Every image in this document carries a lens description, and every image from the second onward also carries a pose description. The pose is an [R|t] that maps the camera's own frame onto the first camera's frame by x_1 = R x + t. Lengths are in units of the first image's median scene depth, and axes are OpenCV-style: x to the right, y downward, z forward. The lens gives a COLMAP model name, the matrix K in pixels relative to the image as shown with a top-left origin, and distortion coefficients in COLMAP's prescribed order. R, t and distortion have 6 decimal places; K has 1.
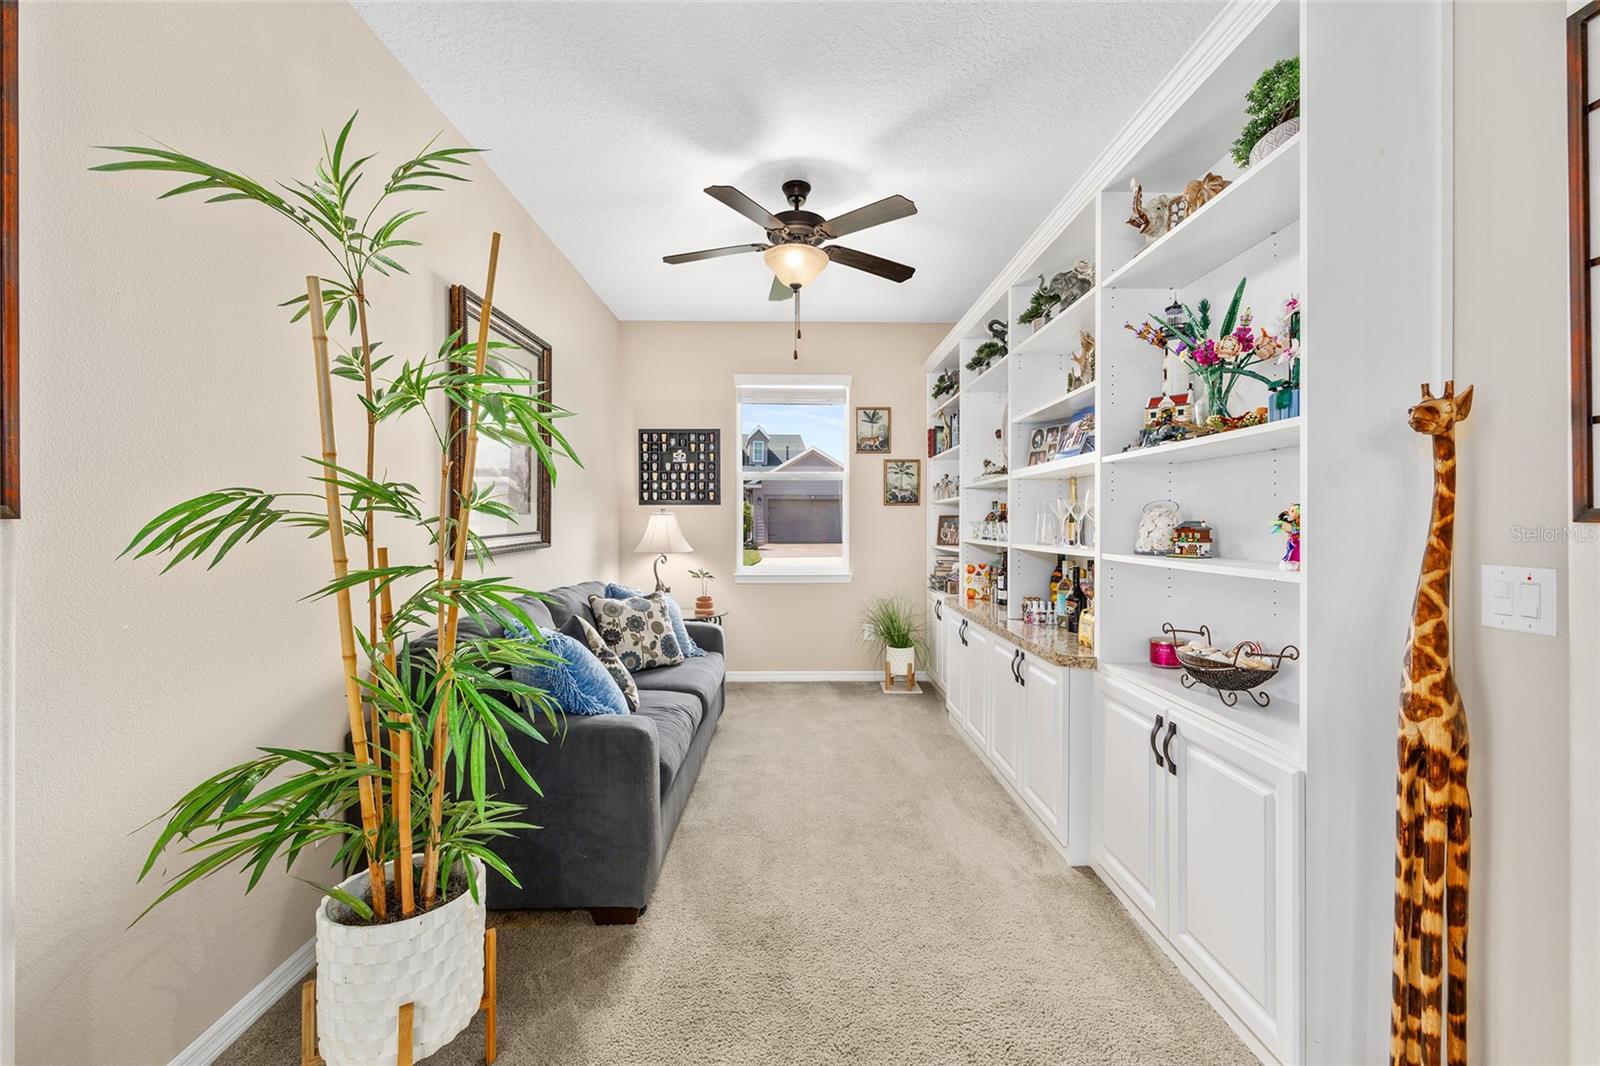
lens RADIAL K [[645.5, 0, 797.7], [0, 645.5, 526.5], [0, 0, 1]] dist [0.001336, 0.000284]
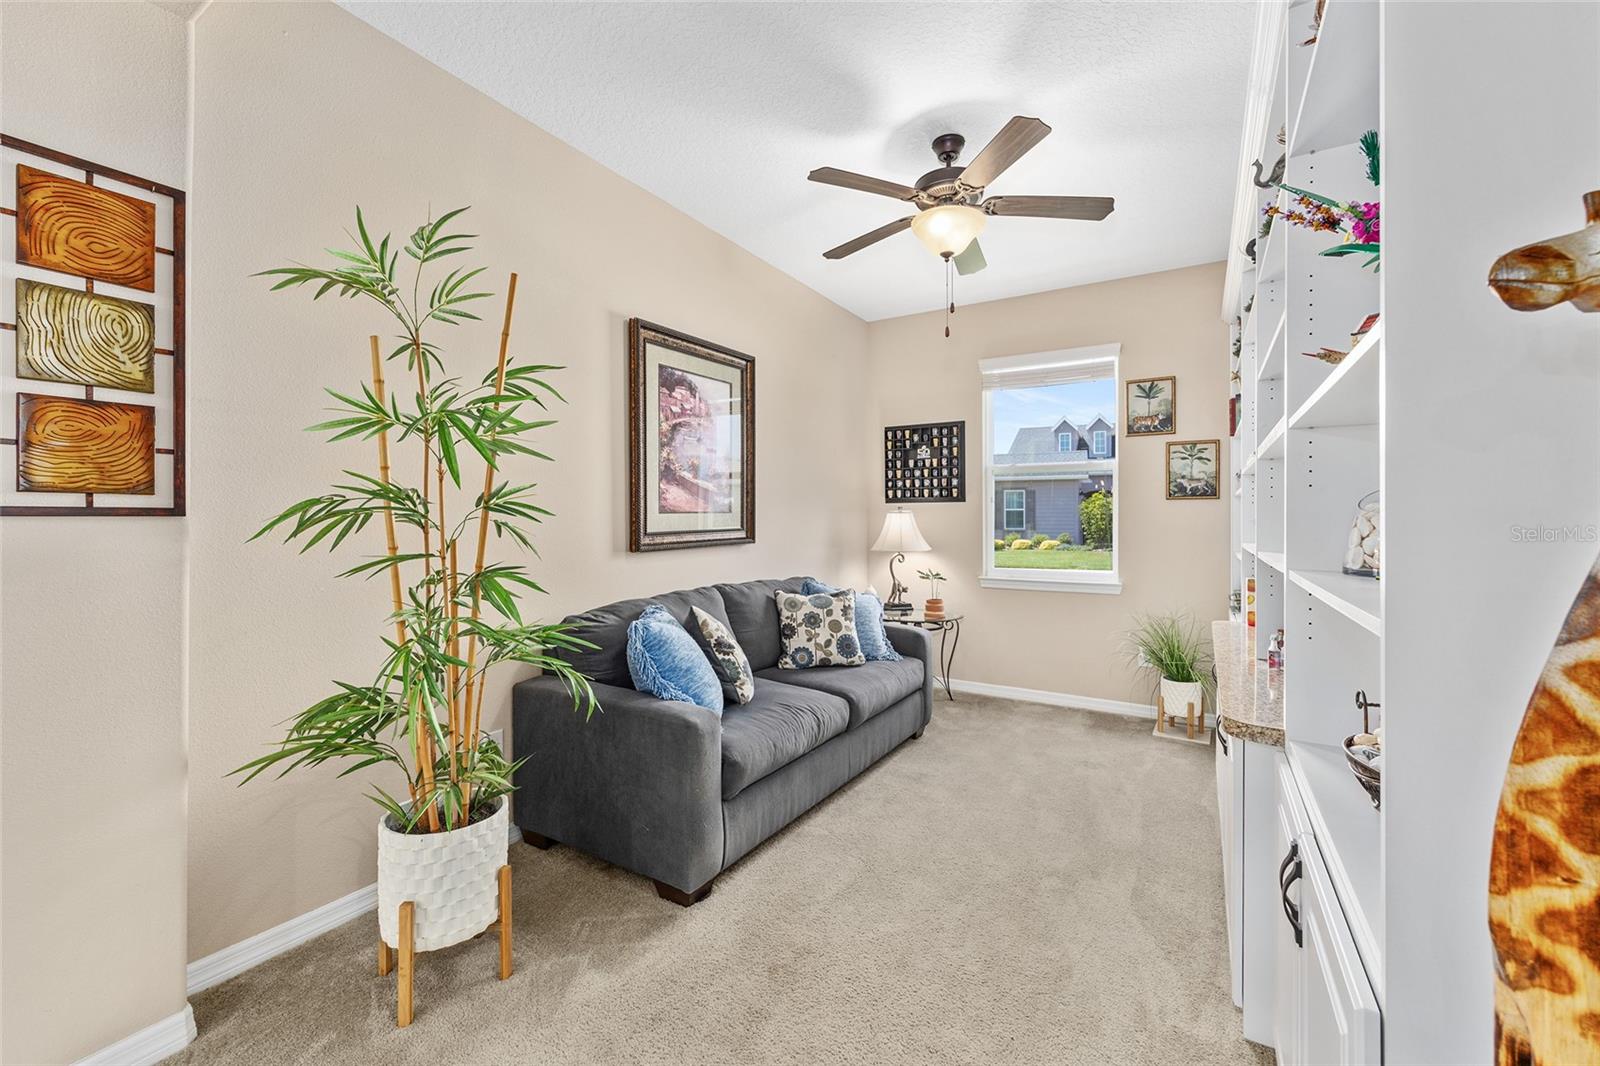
lens RADIAL K [[645.0, 0, 806.8], [0, 645.0, 522.2], [0, 0, 1]] dist [-0.000358, 0.000134]
pose [[0.843182, 0.003978, -0.537614, 0.191990], [-0.006374, 0.999976, -0.002596, -0.000517], [0.537591, 0.005616, 0.843187, 0.093903]]
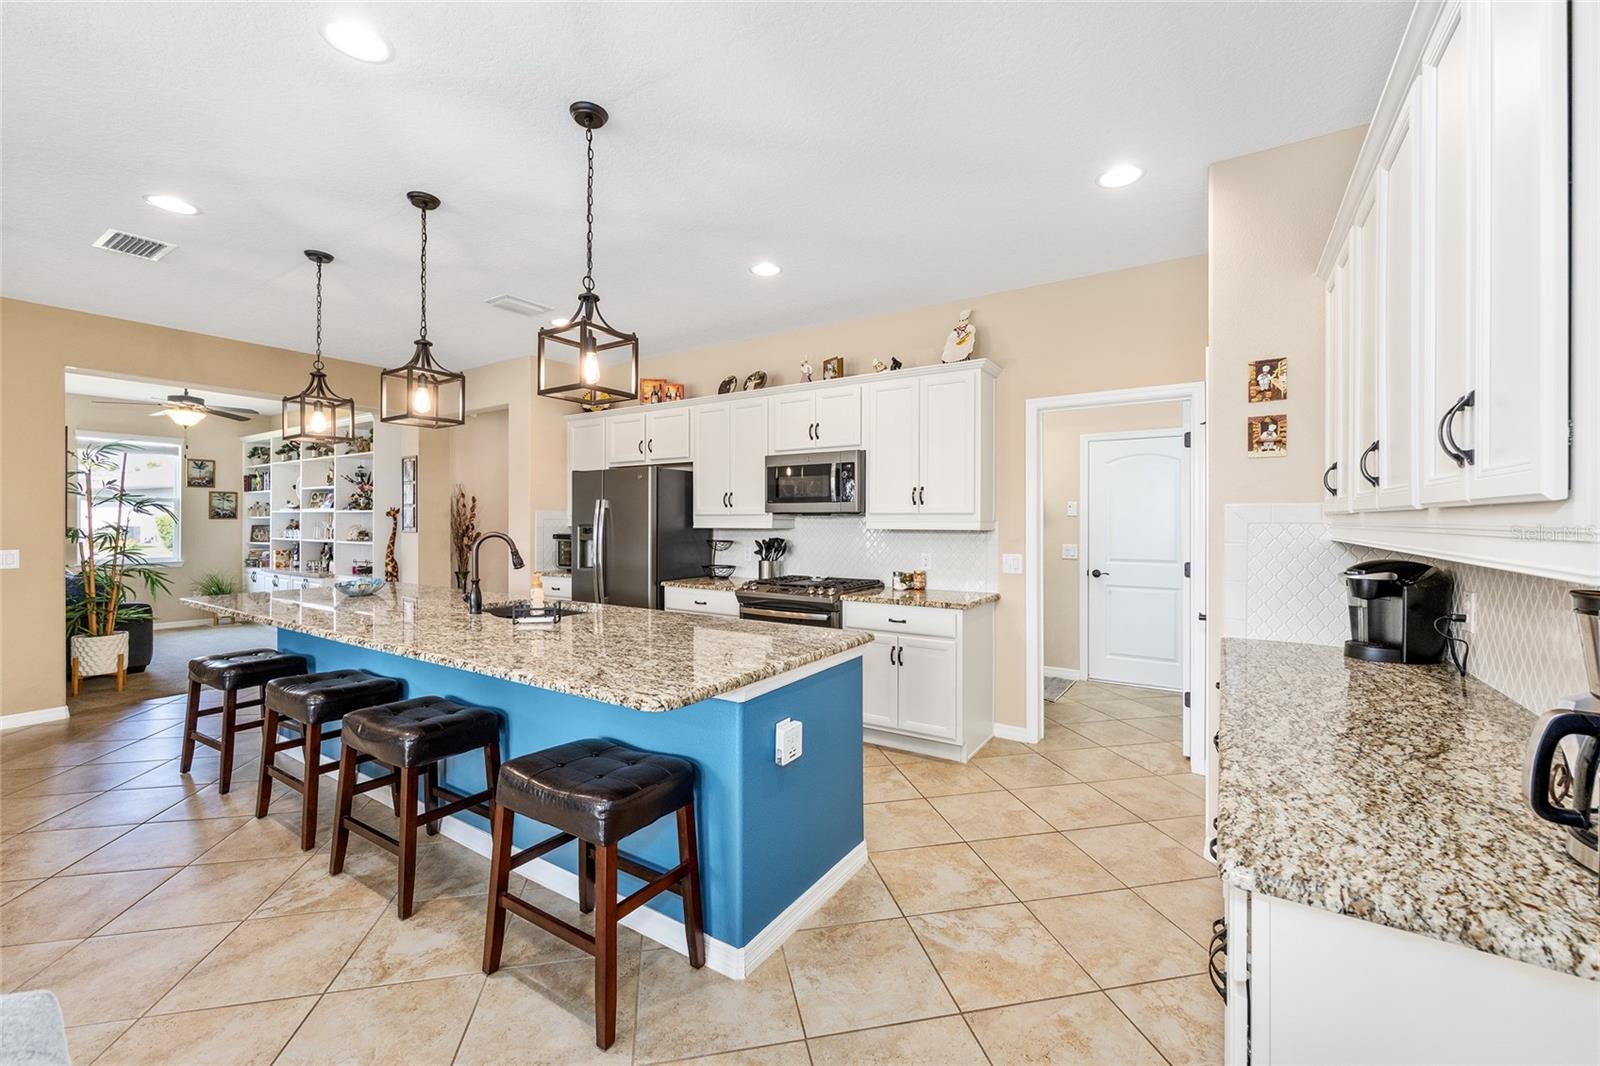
lens RADIAL K [[645.0, 0, 806.8], [0, 645.0, 522.2], [0, 0, 1]] dist [-0.000358, 0.000134]
pose [[0.554805, 0.001550, 0.831979, -0.402777], [0.002445, 0.999991, -0.003493, -0.015093], [-0.831977, 0.003972, 0.554796, -1.226505]]
